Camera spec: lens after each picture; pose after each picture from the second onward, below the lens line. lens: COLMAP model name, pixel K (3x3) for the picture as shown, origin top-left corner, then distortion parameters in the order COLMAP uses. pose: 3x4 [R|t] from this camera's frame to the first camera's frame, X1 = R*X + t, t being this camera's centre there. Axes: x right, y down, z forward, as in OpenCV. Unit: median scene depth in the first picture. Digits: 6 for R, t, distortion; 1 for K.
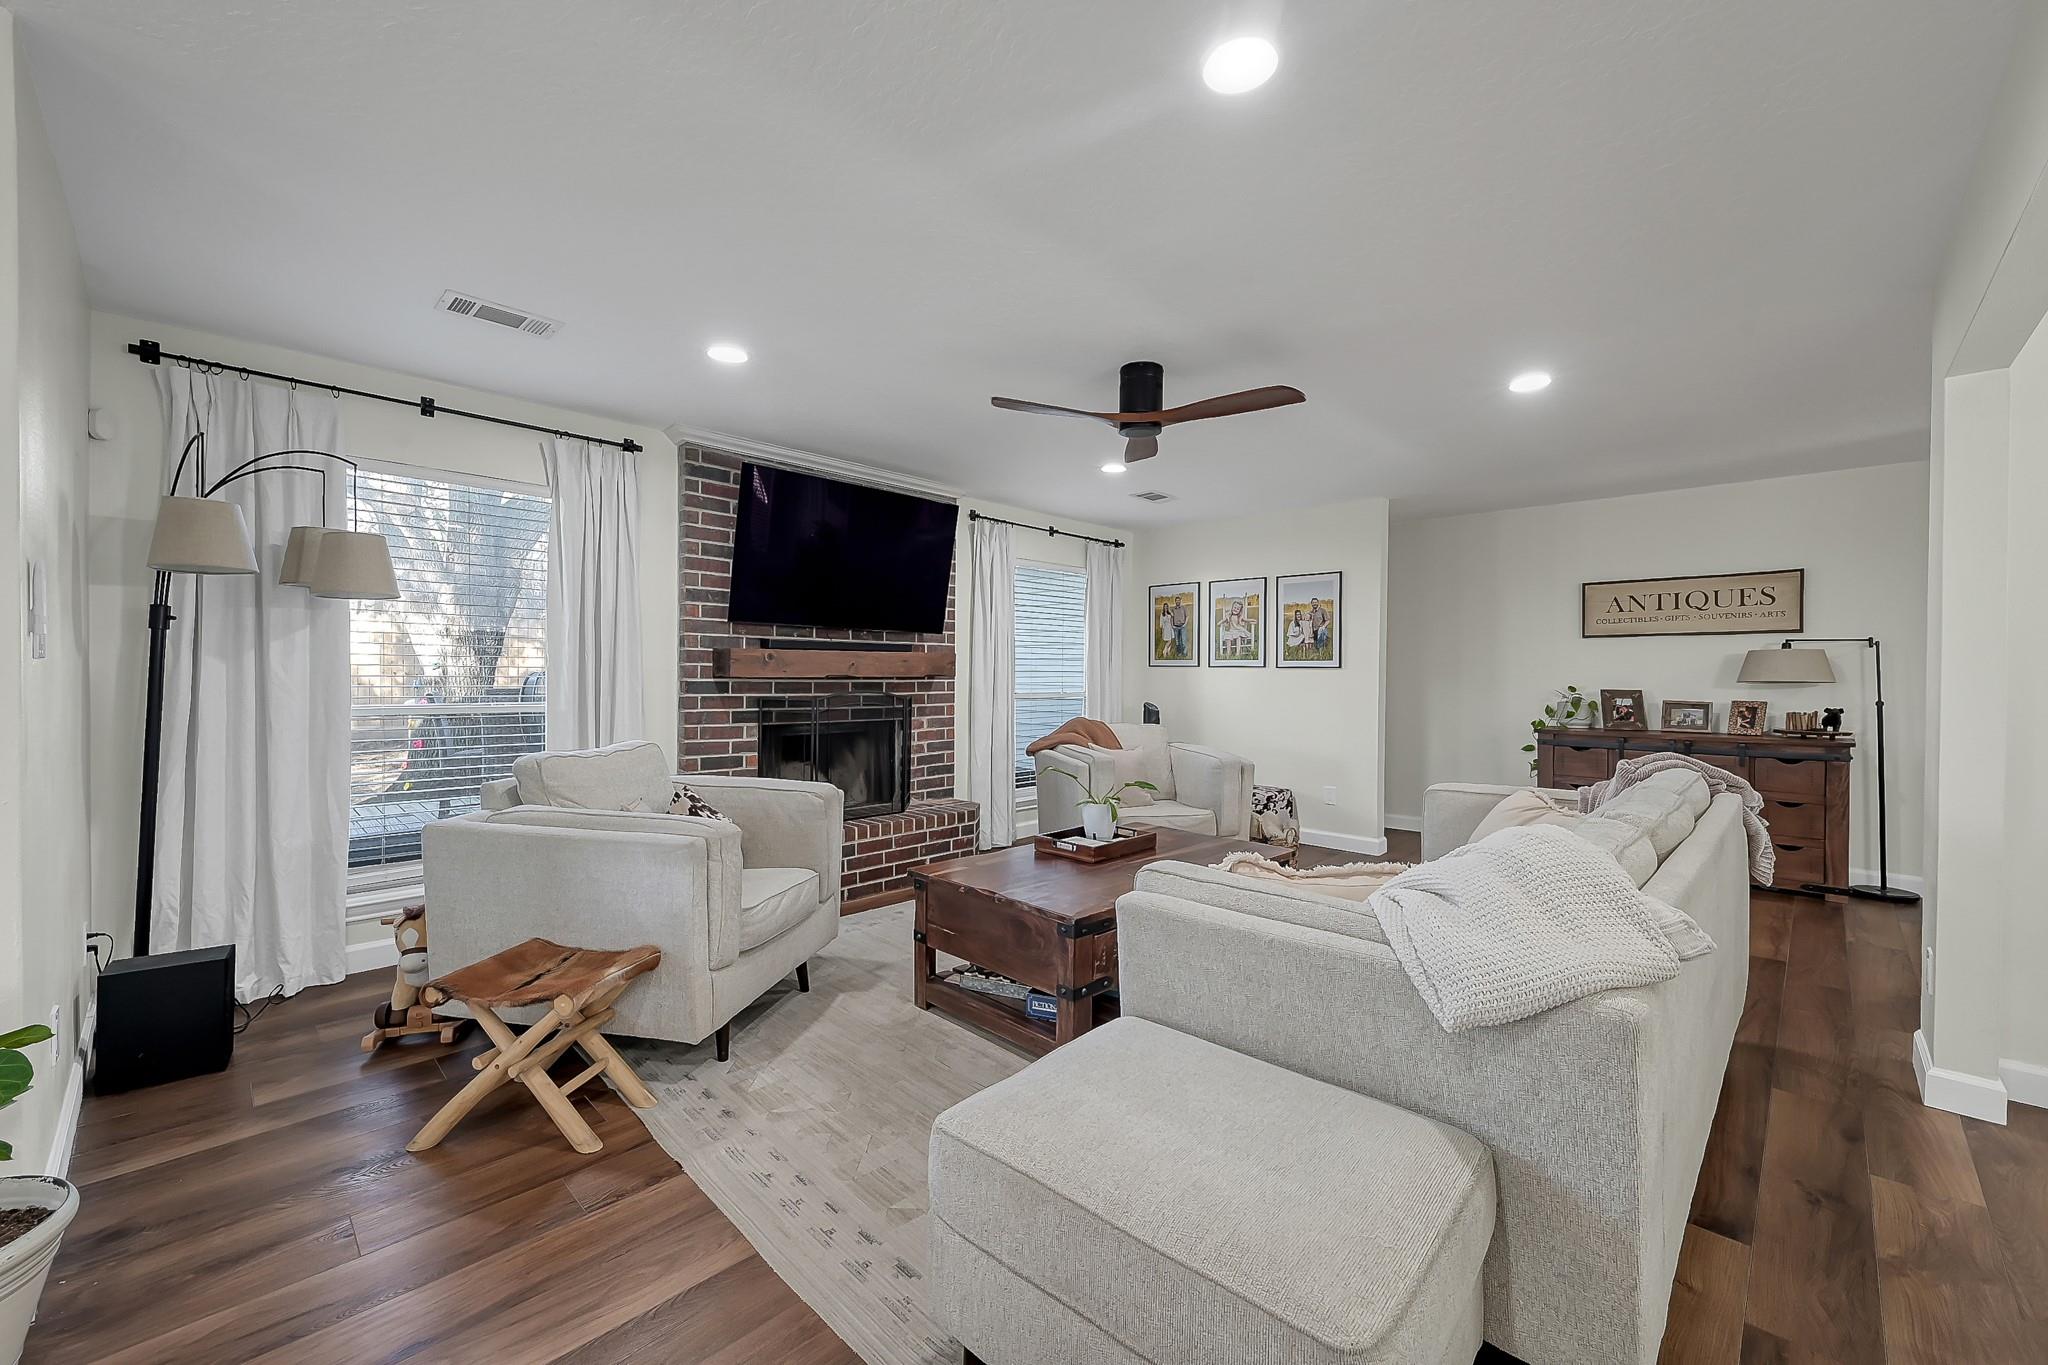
lens RADIAL K [[818.4, 0, 1032.4], [0, 818.4, 681.9], [0, 0, 1]] dist [-0.002057, -0.000398]
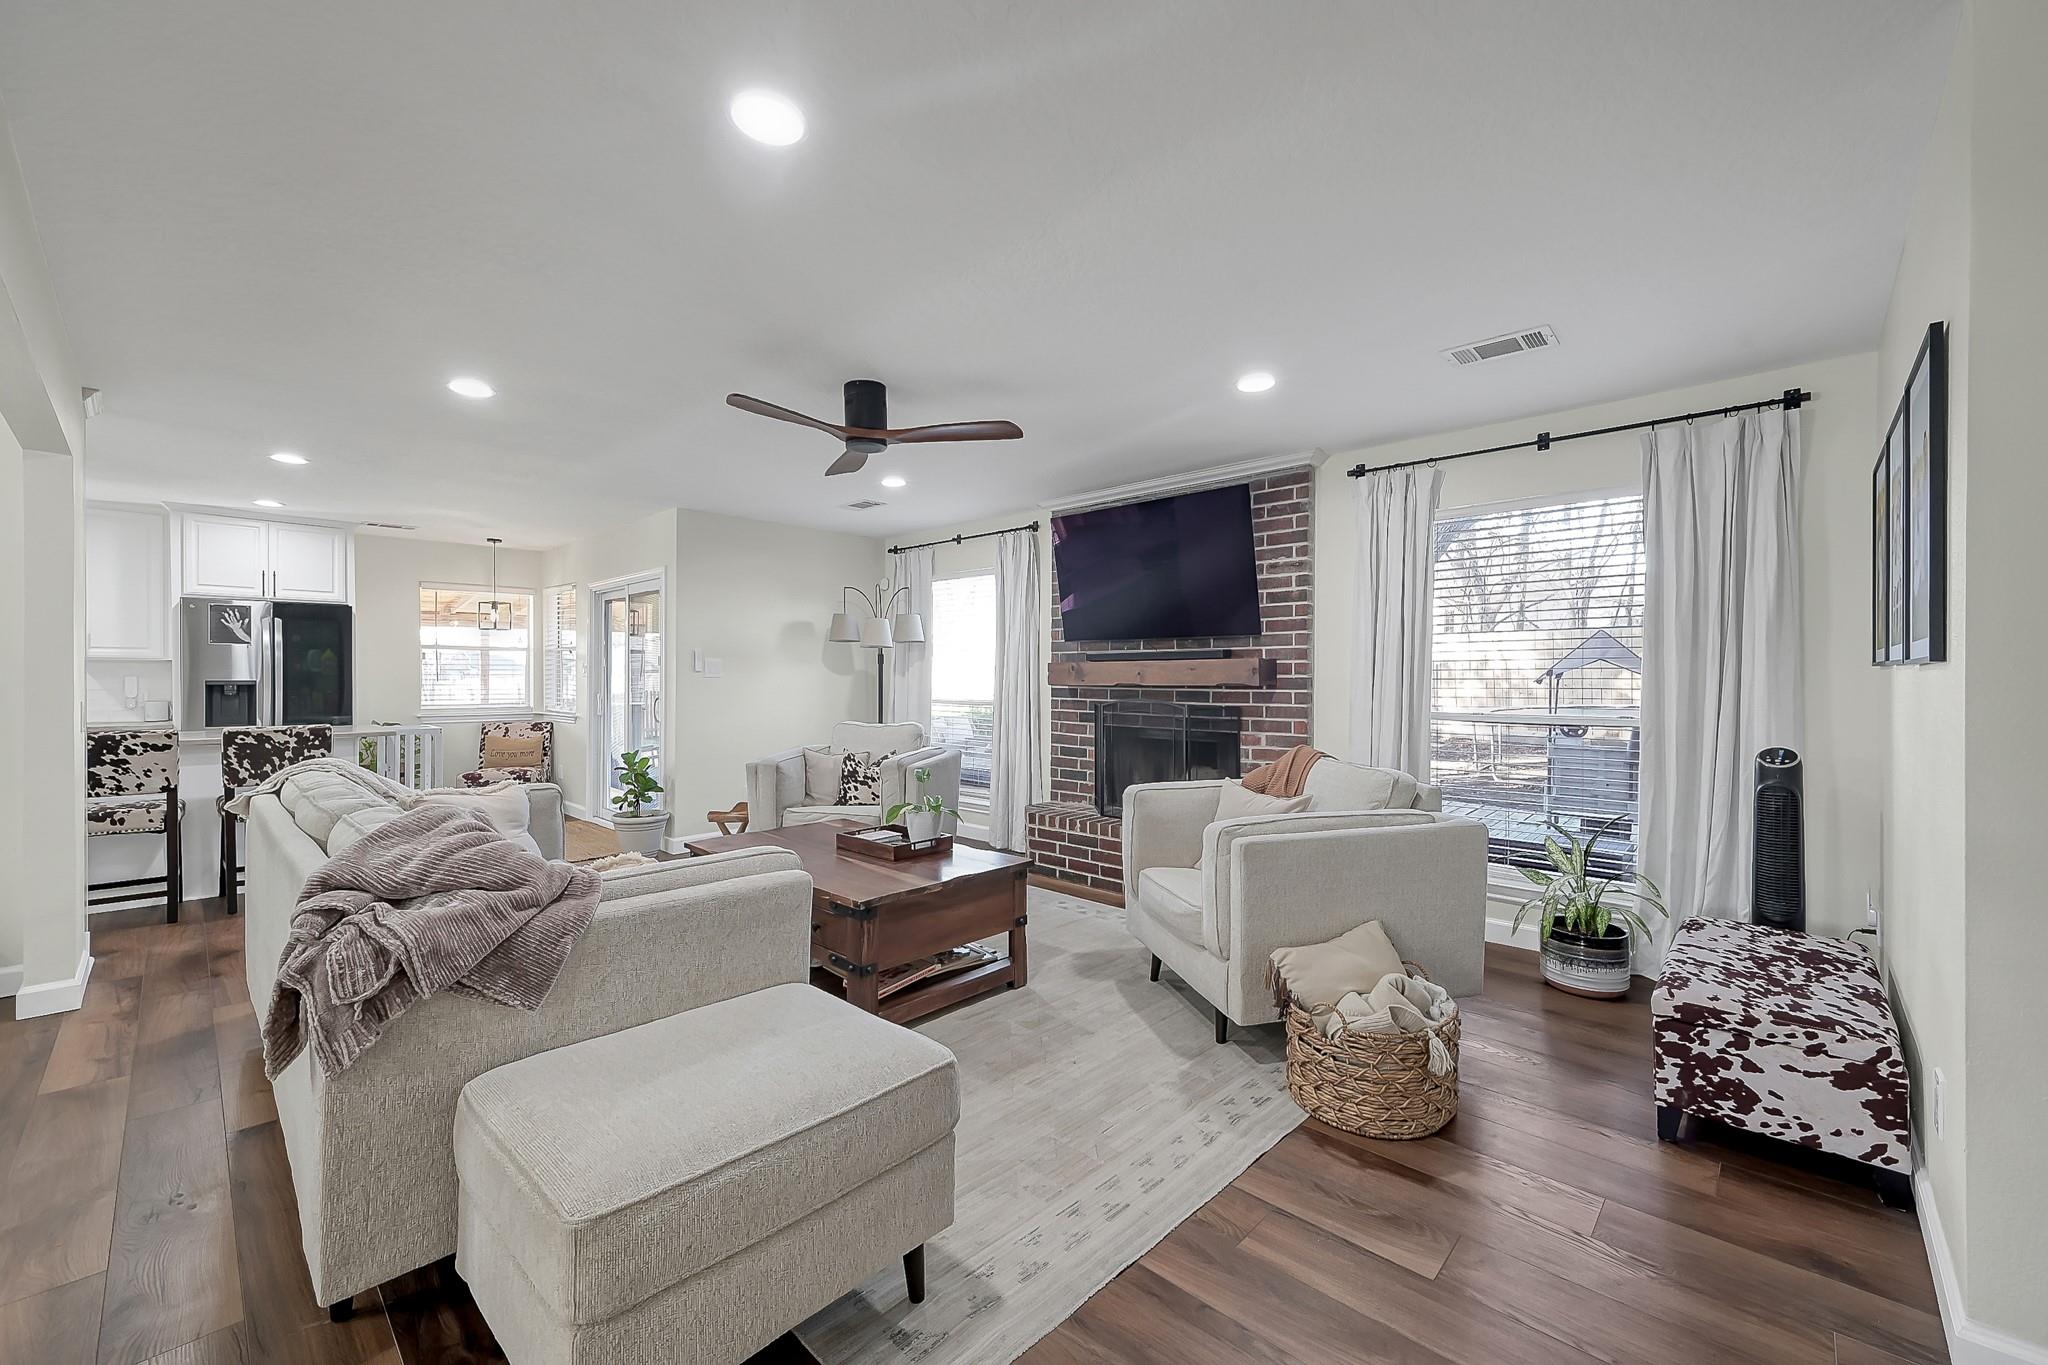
lens RADIAL K [[814.8, 0, 1024.0], [0, 814.8, 682.5], [0, 0, 1]] dist [-0.001496, 0.000044]
pose [[0.004476, -0.000862, -0.999990, 0.769088], [-0.011943, 0.999928, -0.000916, -0.006722], [0.999919, 0.011947, 0.004465, 0.788040]]
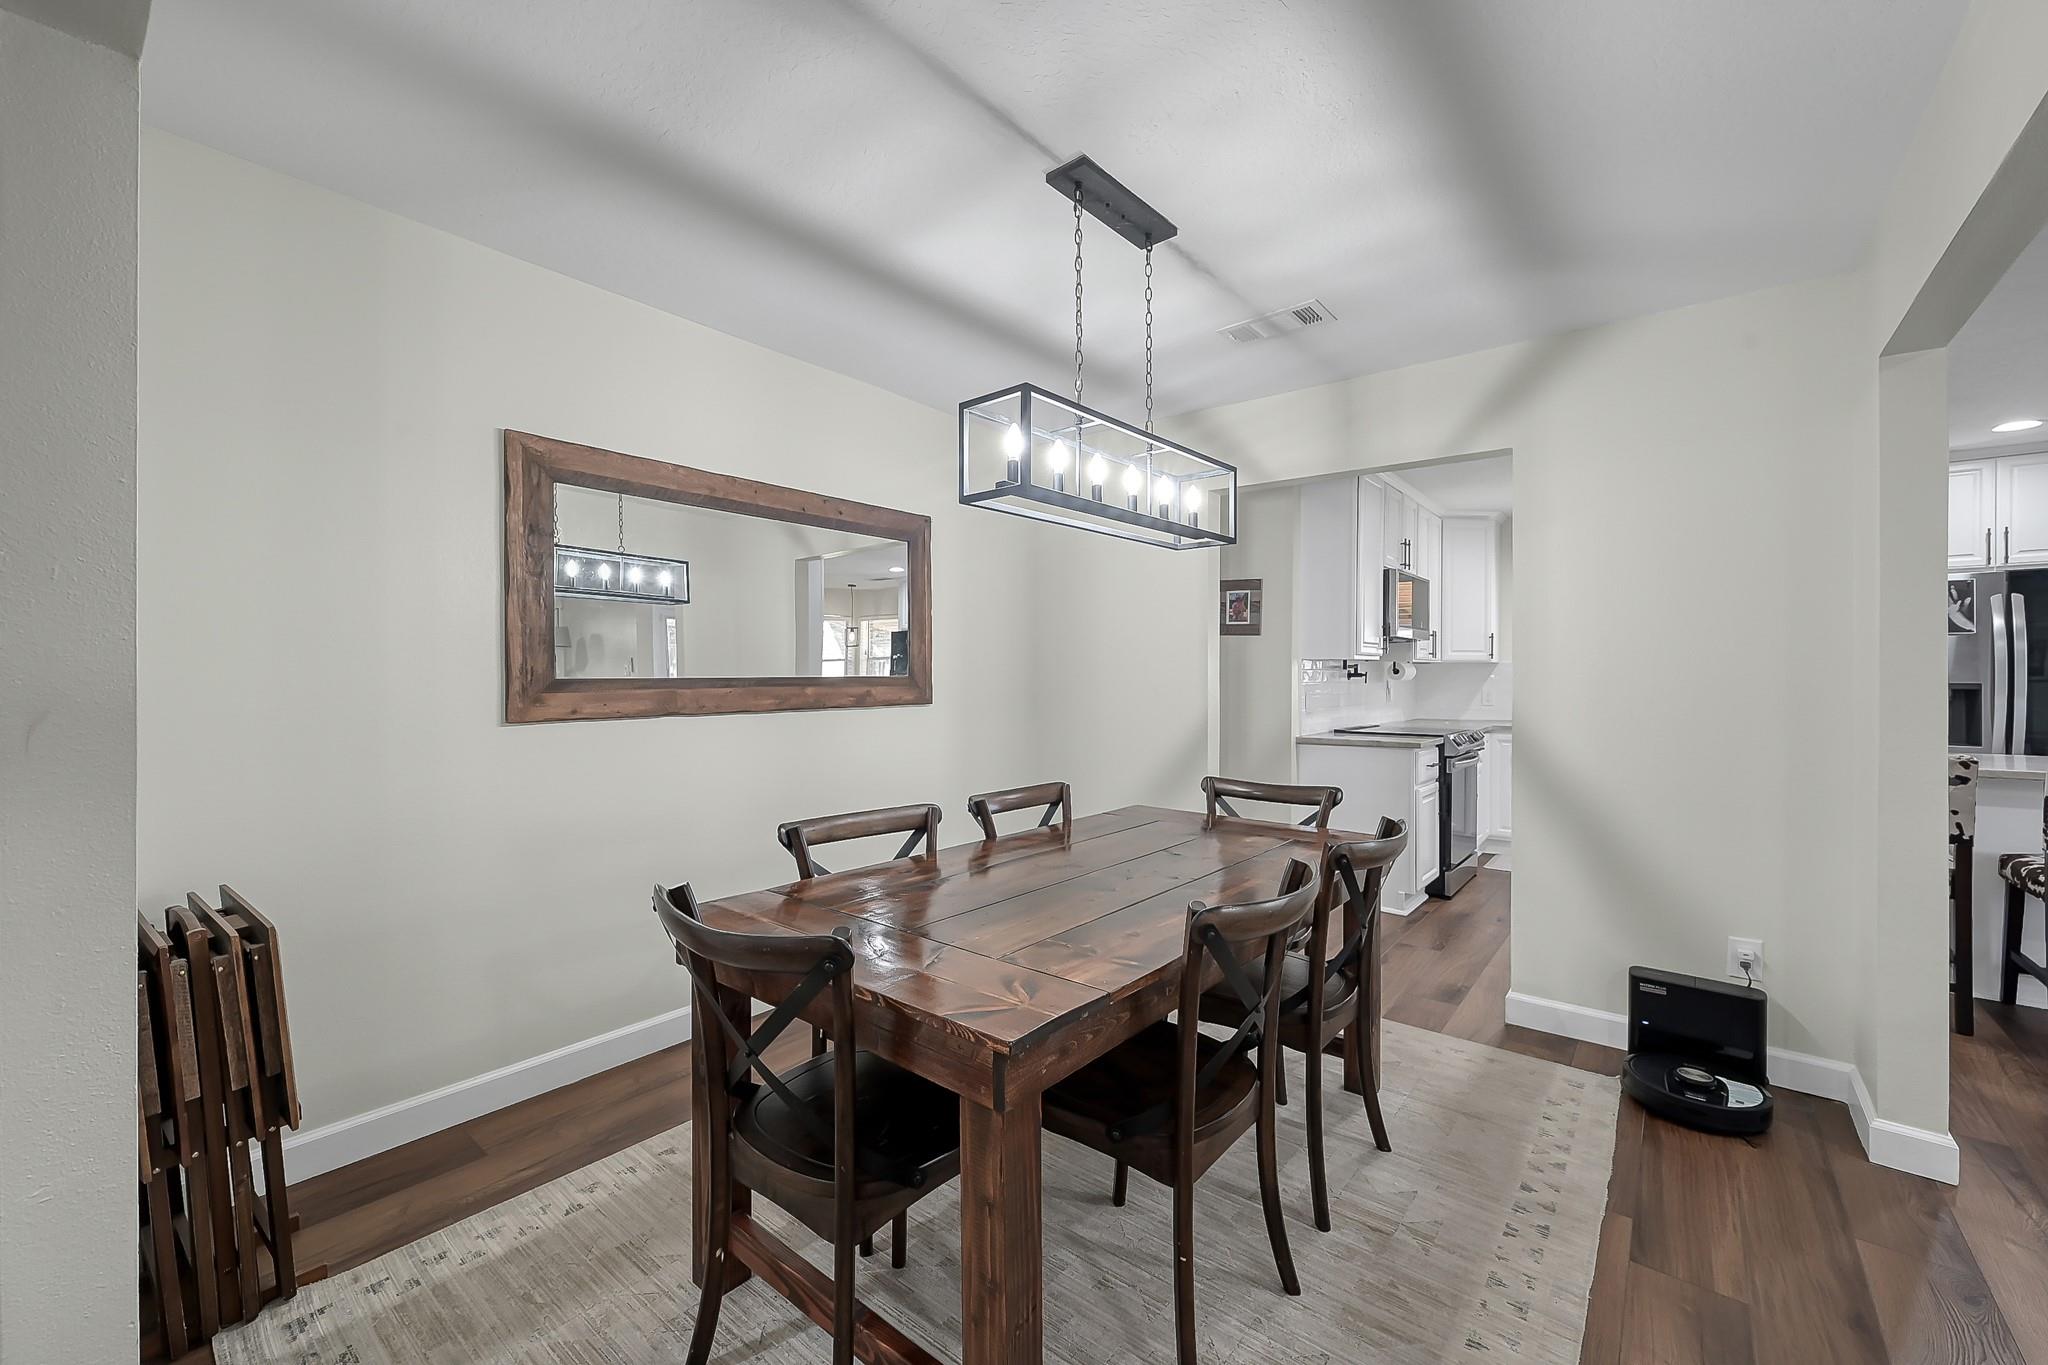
lens RADIAL K [[840.2, 0, 1044.6], [0, 840.2, 678.6], [0, 0, 1]] dist [-0.000860, -0.000140]
pose [[-0.993810, -0.007246, -0.110854, 0.646941], [-0.008778, 0.999873, 0.013335, -0.005036], [0.110744, 0.014225, -0.993747, 0.442513]]
